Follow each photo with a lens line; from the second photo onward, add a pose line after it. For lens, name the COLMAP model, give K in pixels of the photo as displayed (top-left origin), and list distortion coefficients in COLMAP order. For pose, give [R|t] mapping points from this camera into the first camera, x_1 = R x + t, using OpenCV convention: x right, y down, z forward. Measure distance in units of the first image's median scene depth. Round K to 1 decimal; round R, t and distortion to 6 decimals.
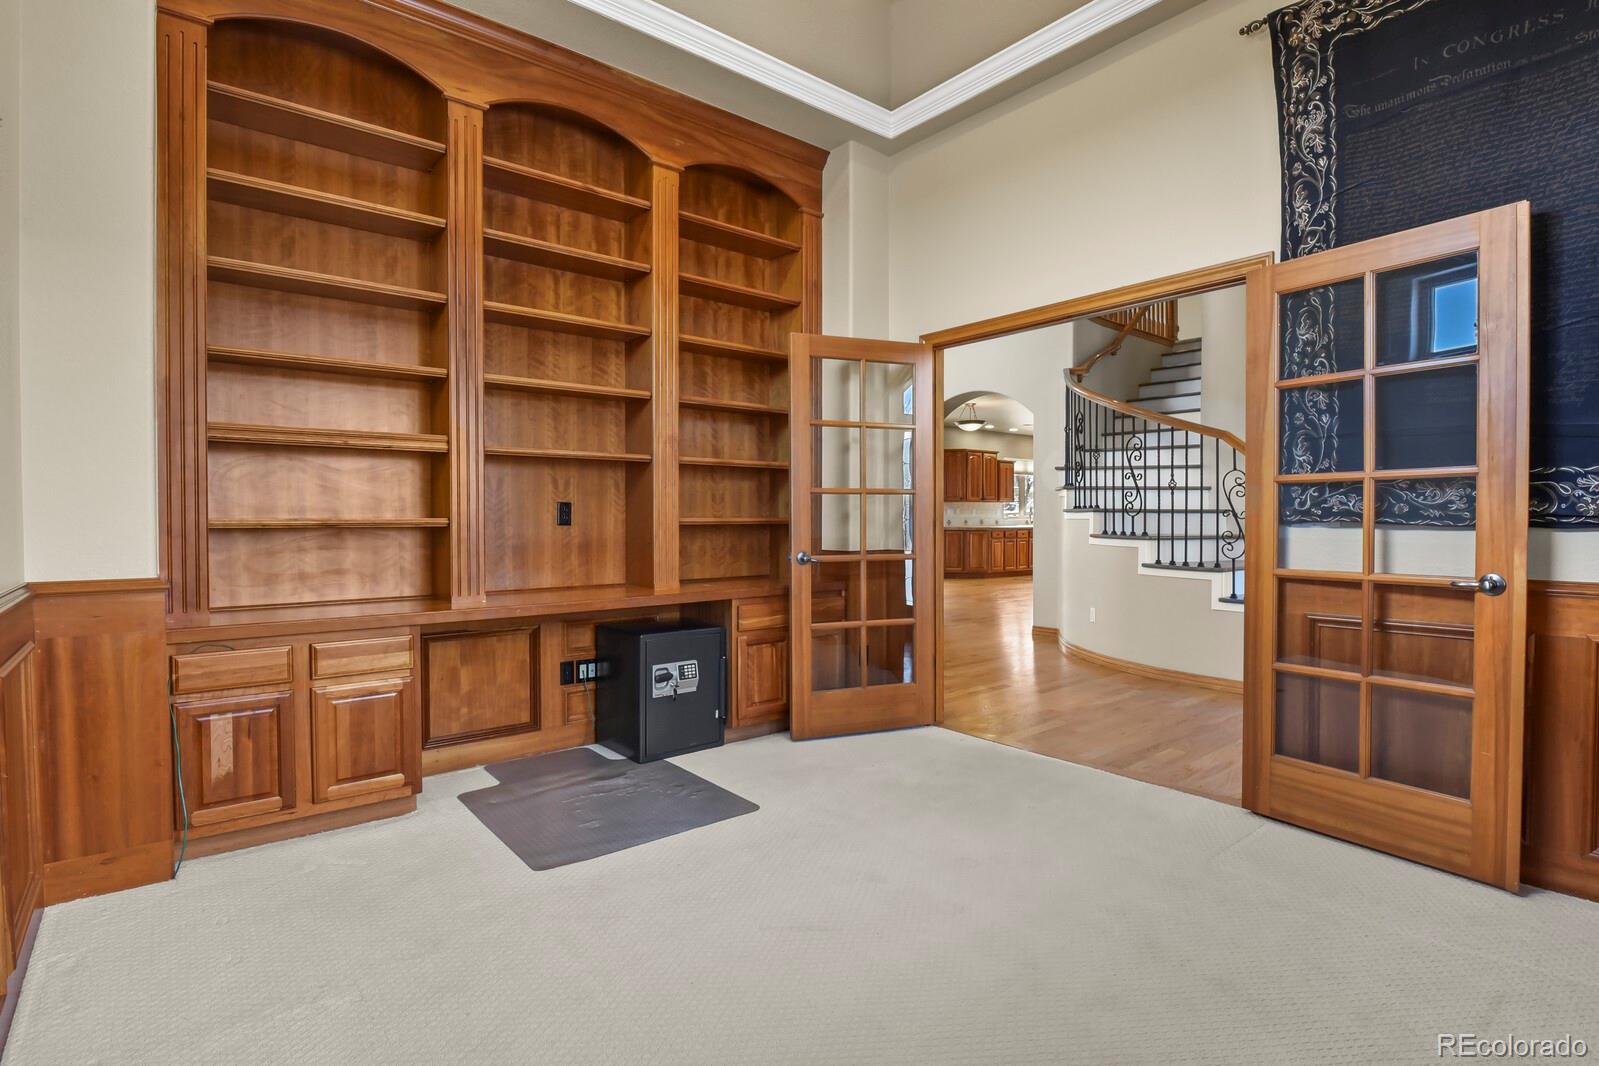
lens RADIAL K [[797.6, 0, 801.6], [0, 797.6, 529.5], [0, 0, 1]] dist [-0.007465, -0.001442]
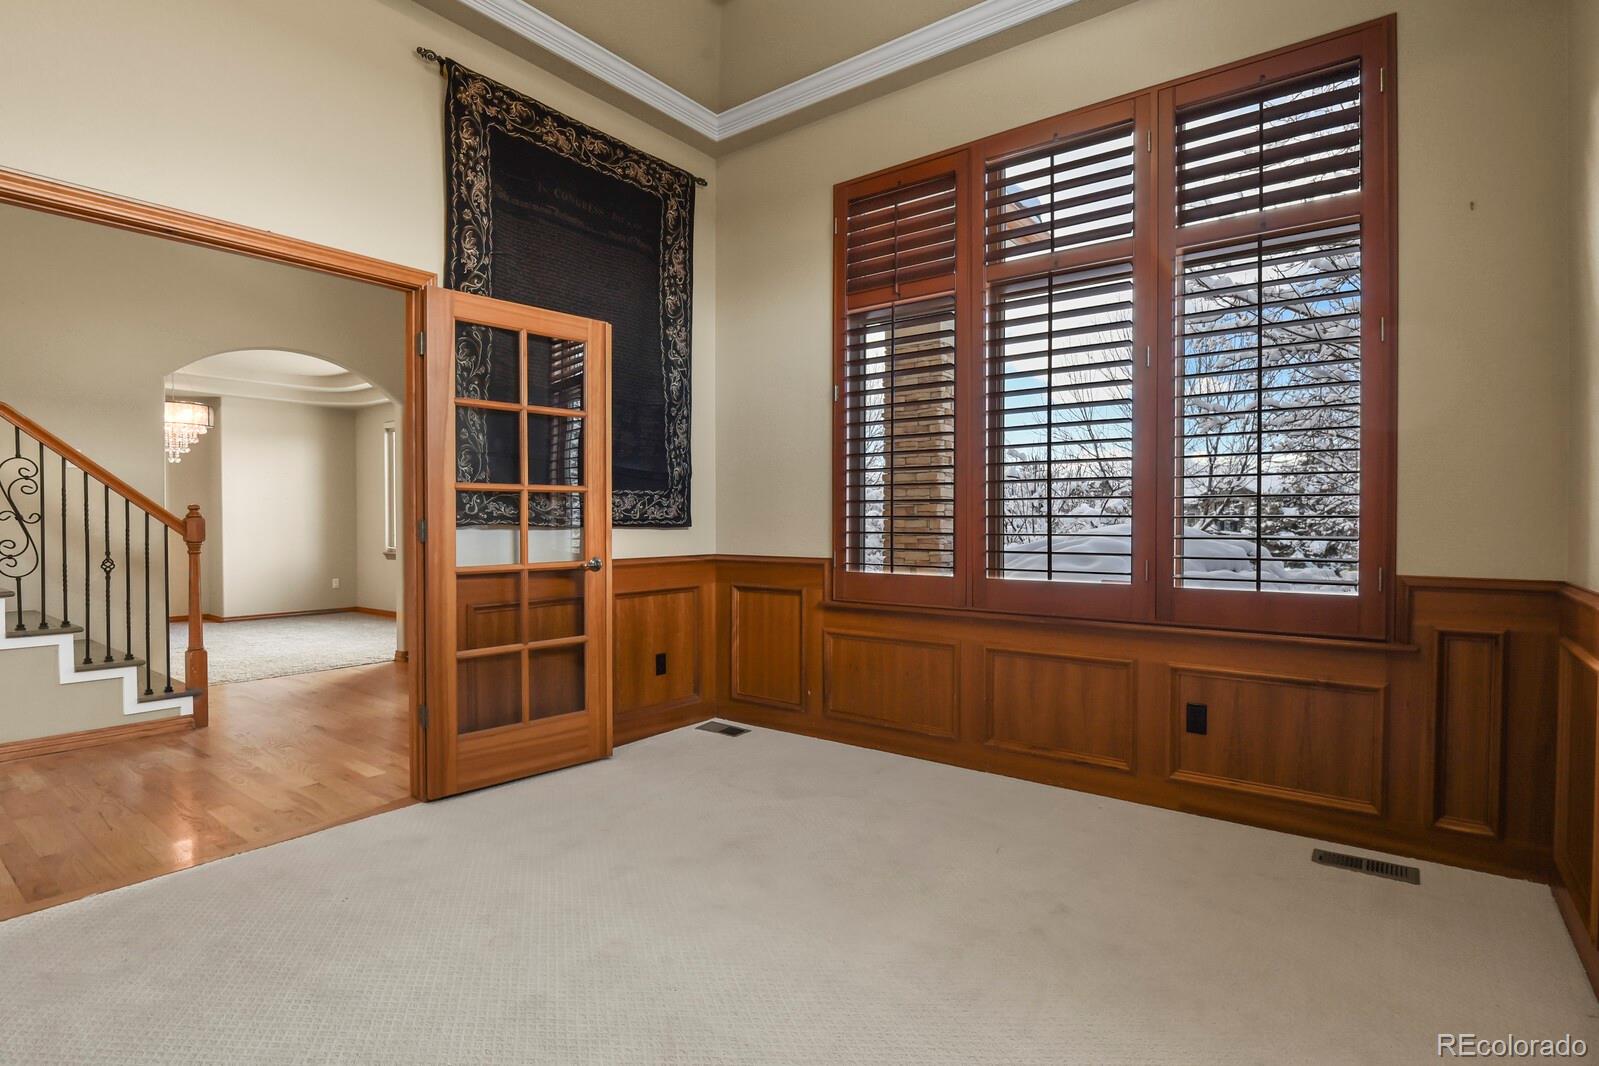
lens RADIAL K [[797.6, 0, 801.6], [0, 797.6, 529.5], [0, 0, 1]] dist [-0.007465, -0.001442]
pose [[-0.232130, -0.010966, 0.972623, -0.095307], [0.015627, 0.999765, 0.015002, -0.002002], [-0.972559, 0.018682, -0.231904, 0.127946]]
